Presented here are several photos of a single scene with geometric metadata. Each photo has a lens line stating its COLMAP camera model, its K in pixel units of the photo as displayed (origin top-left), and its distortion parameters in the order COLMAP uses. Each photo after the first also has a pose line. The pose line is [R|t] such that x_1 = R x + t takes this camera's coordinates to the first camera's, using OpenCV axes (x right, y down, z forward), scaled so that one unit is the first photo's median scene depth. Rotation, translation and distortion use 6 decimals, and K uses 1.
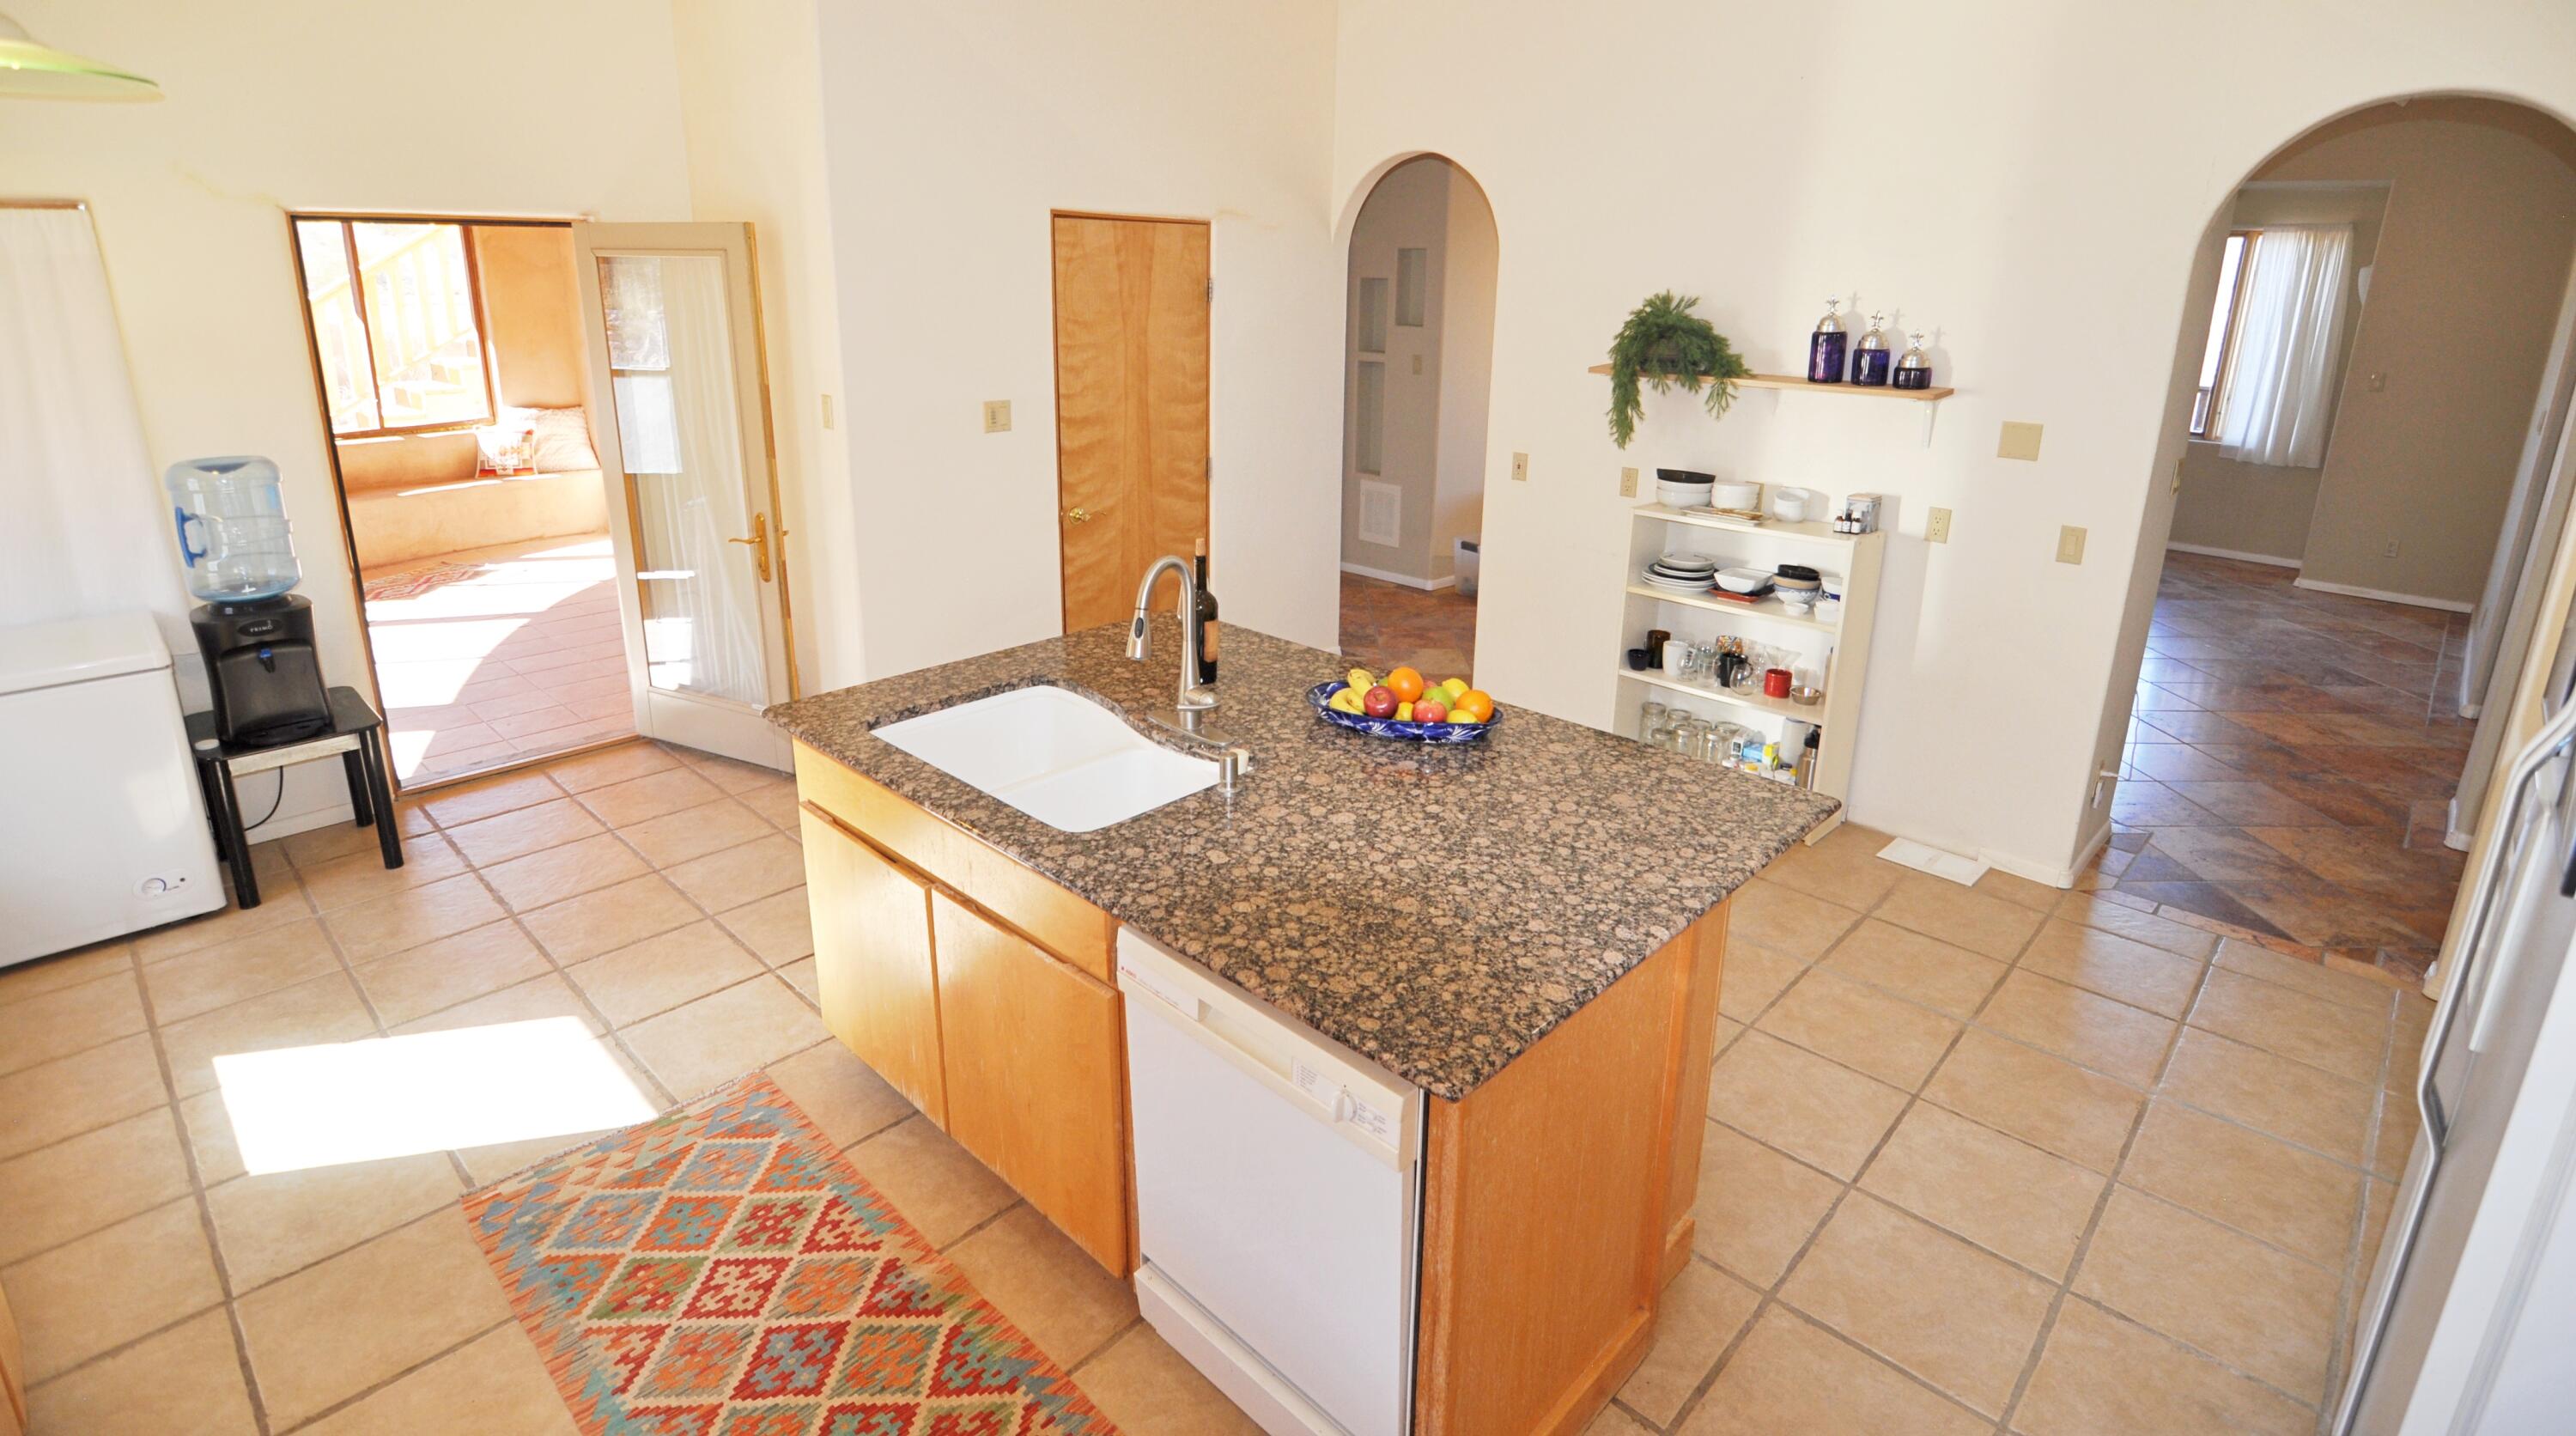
lens RADIAL K [[1236.9, 0, 1297.7], [0, 1236.9, 626.1], [0, 0, 1]] dist [-0.012325, -0.006189]
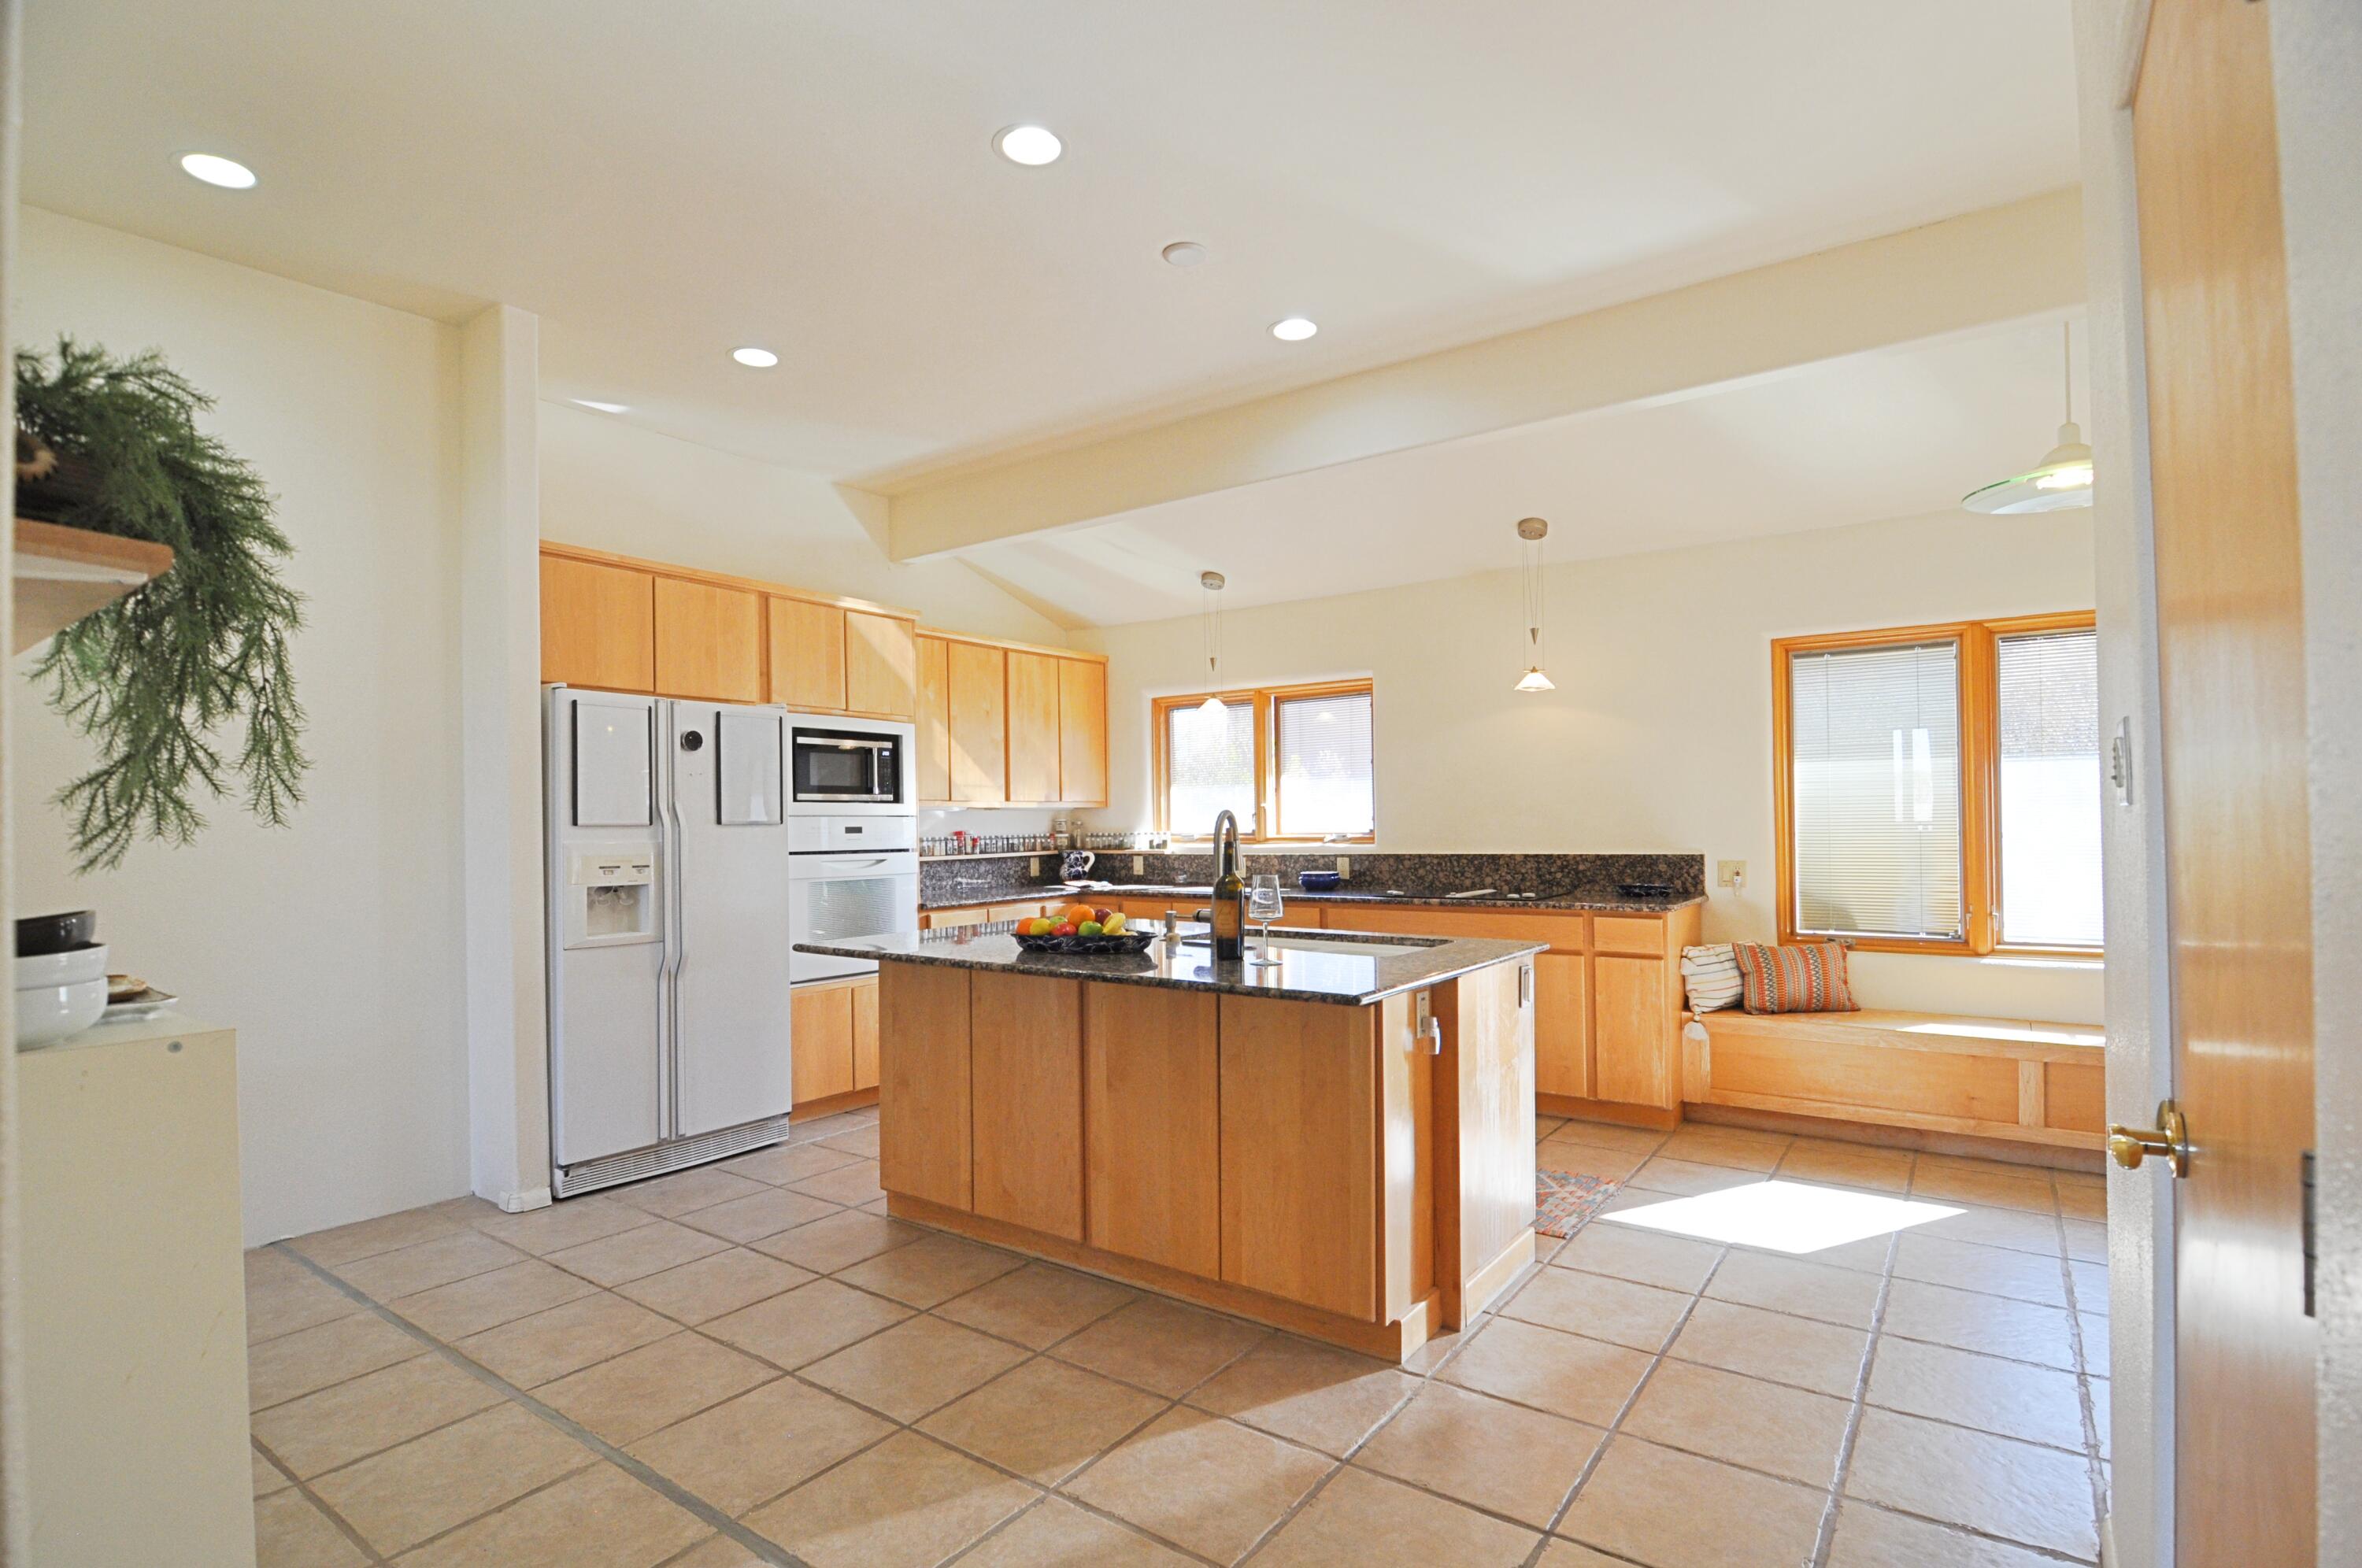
lens RADIAL K [[1133.3, 0, 1186.7], [0, 1133.3, 810.9], [0, 0, 1]] dist [0.000355, -0.017124]
pose [[-0.990807, -0.003998, -0.135222, 0.120770], [-0.040109, 0.963300, 0.265412, -0.400735], [0.129198, 0.268396, -0.954605, 2.209103]]
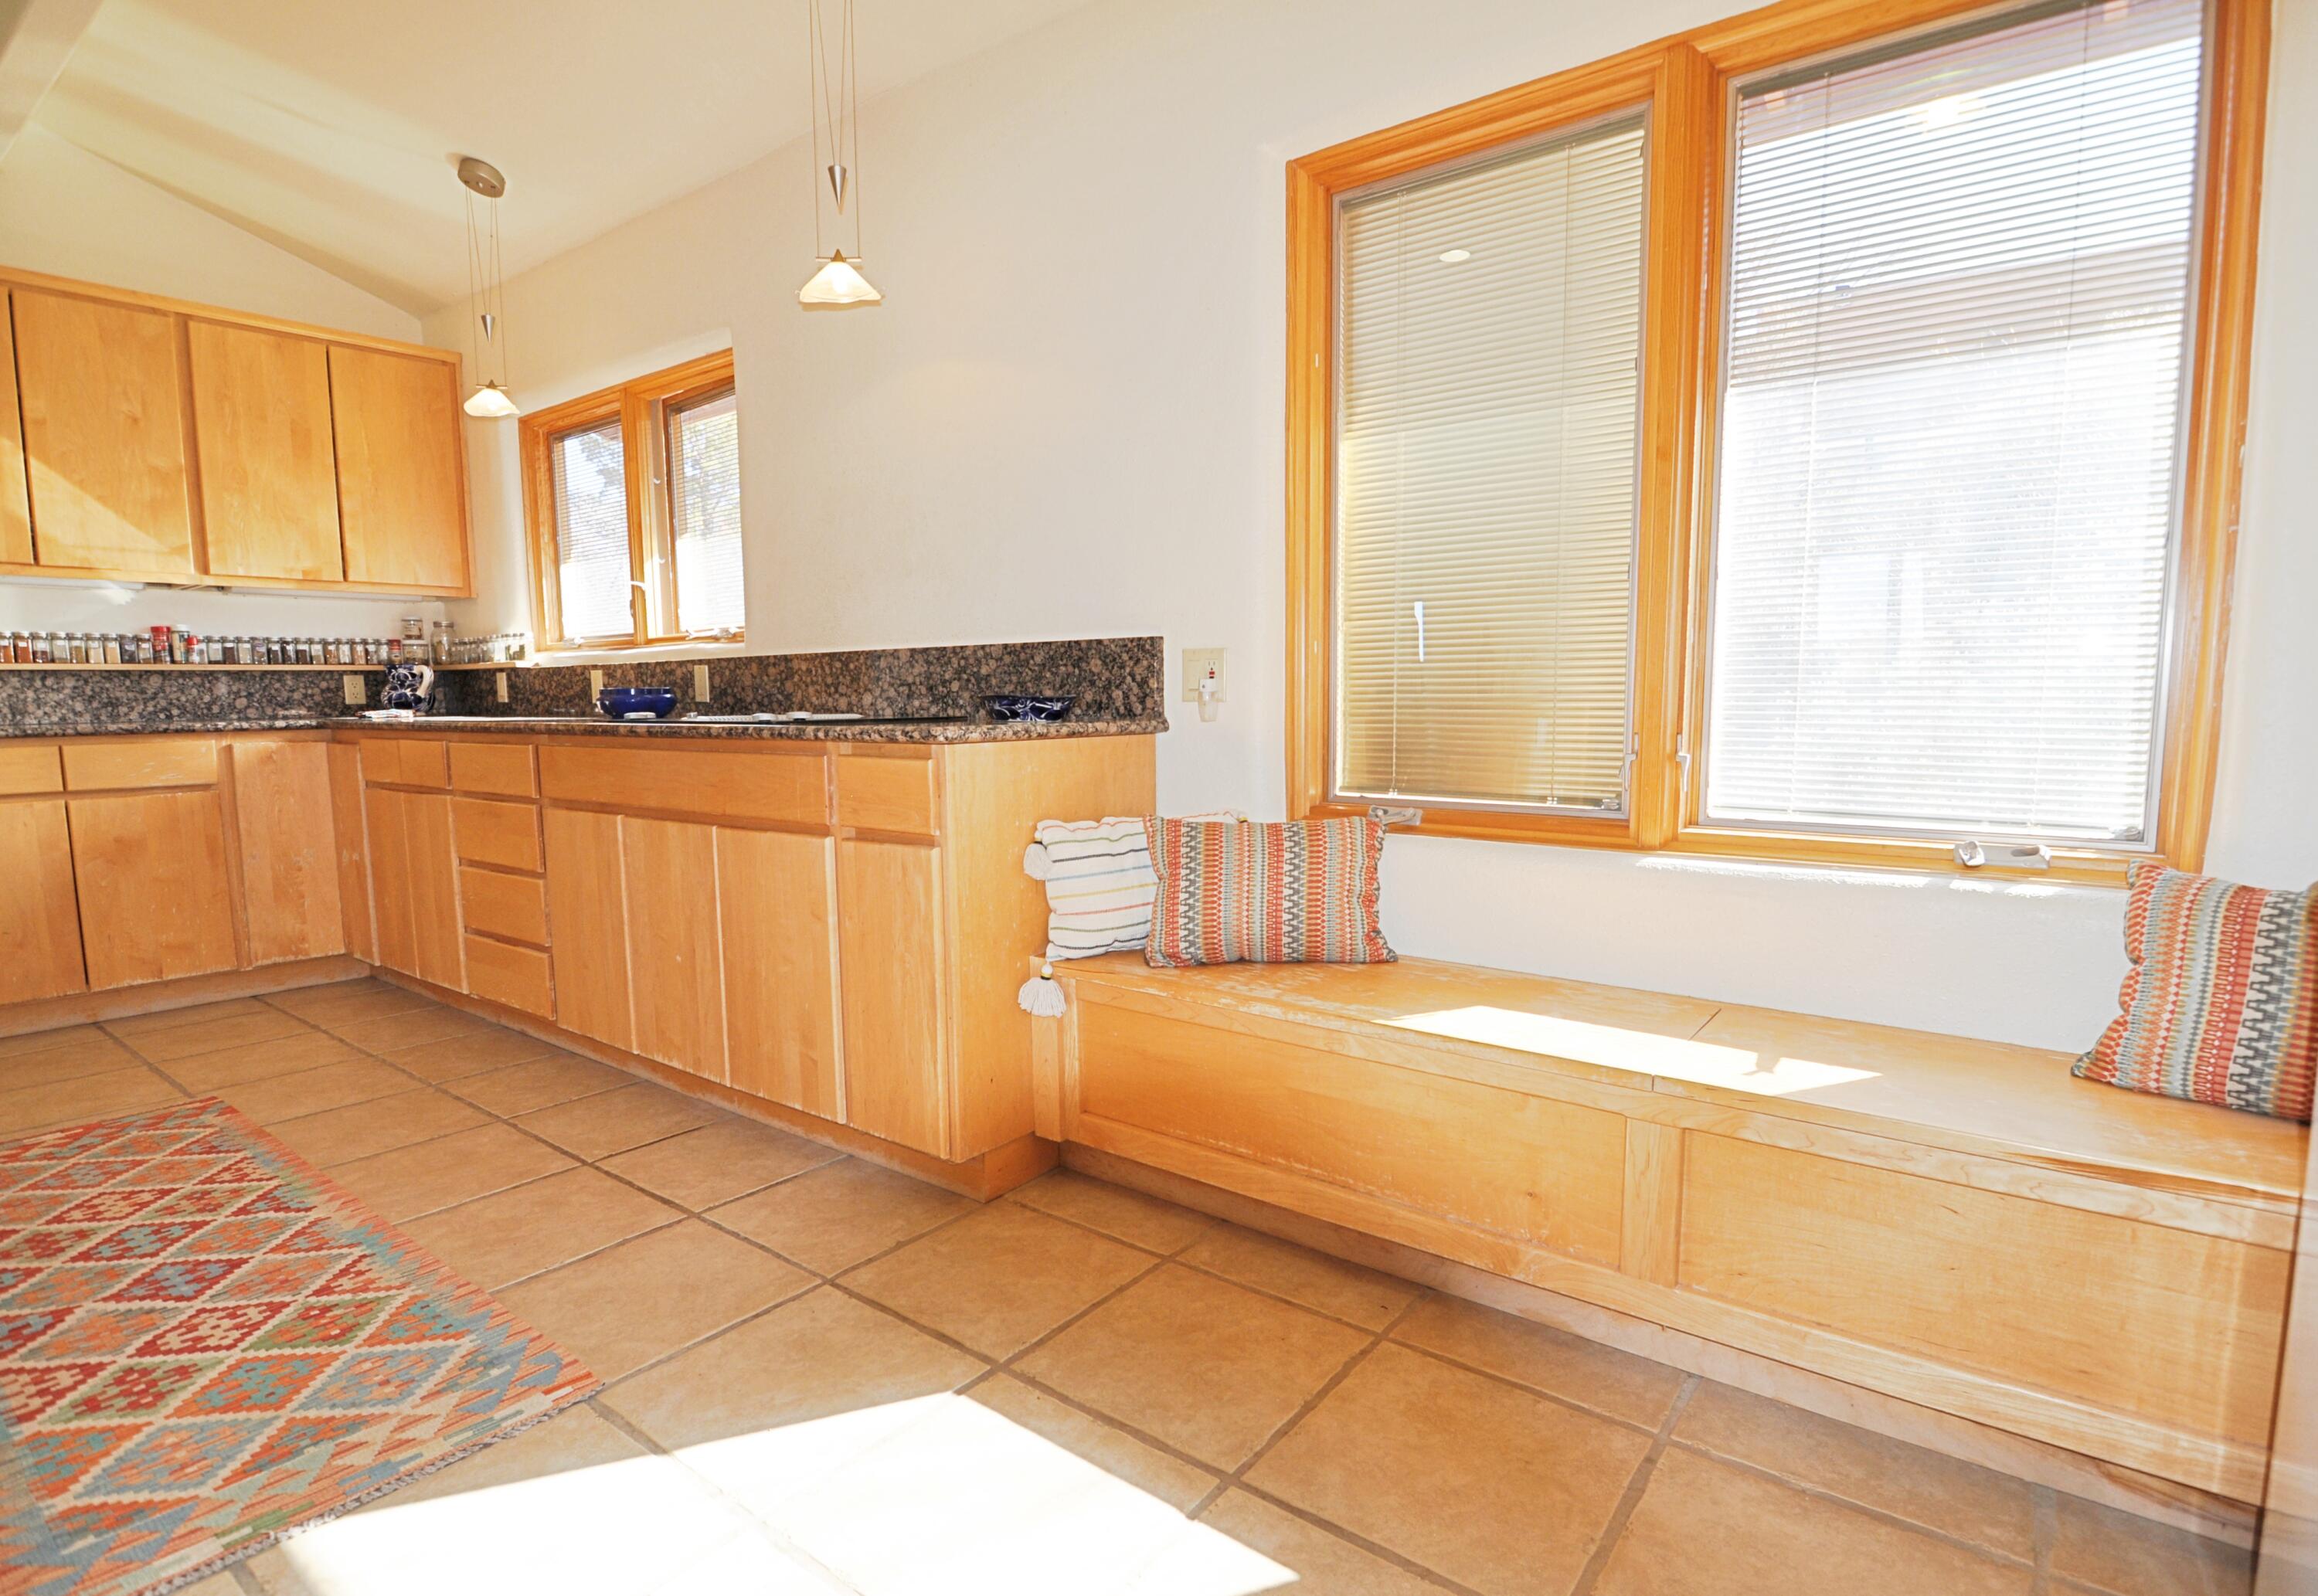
lens RADIAL K [[1167.4, 0, 1155.3], [0, 1167.4, 824.7], [0, 0, 1]] dist [-0.002314, -0.011249]
pose [[-0.995546, 0.000566, -0.094274, -0.907496], [-0.035522, 0.924028, 0.380672, -0.082226], [0.087327, 0.382325, -0.919892, 1.469319]]
